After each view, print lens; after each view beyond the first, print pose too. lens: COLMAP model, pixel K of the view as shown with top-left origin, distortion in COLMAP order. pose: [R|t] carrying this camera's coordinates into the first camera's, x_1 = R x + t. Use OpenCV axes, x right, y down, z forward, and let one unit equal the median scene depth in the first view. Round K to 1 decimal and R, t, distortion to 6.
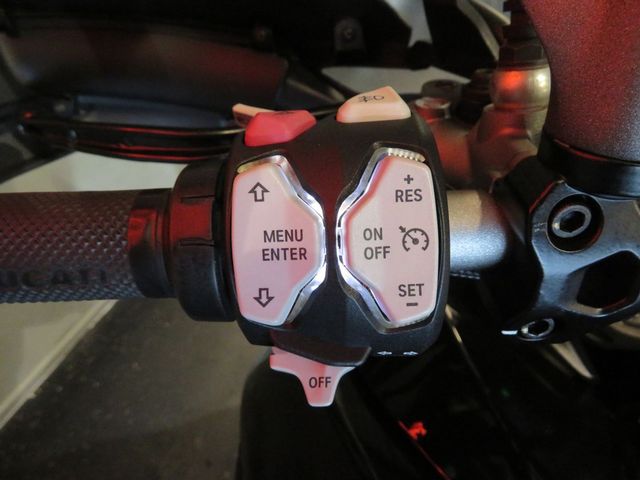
lens RADIAL K [[460.1, 0, 320.0], [0, 460.1, 240.0], [0, 0, 1]] dist [-0.004795, -0.003301]
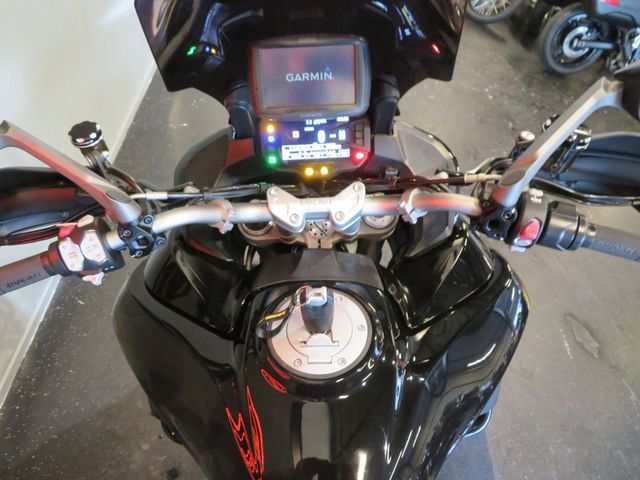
lens RADIAL K [[460.1, 0, 320.0], [0, 460.1, 240.0], [0, 0, 1]] dist [-0.004795, -0.003301]
pose [[0.927806, -0.327710, 0.178277, 1.418770], [0.314820, 0.944165, 0.097160, 0.192939], [-0.200163, -0.034021, 0.979172, -4.018649]]
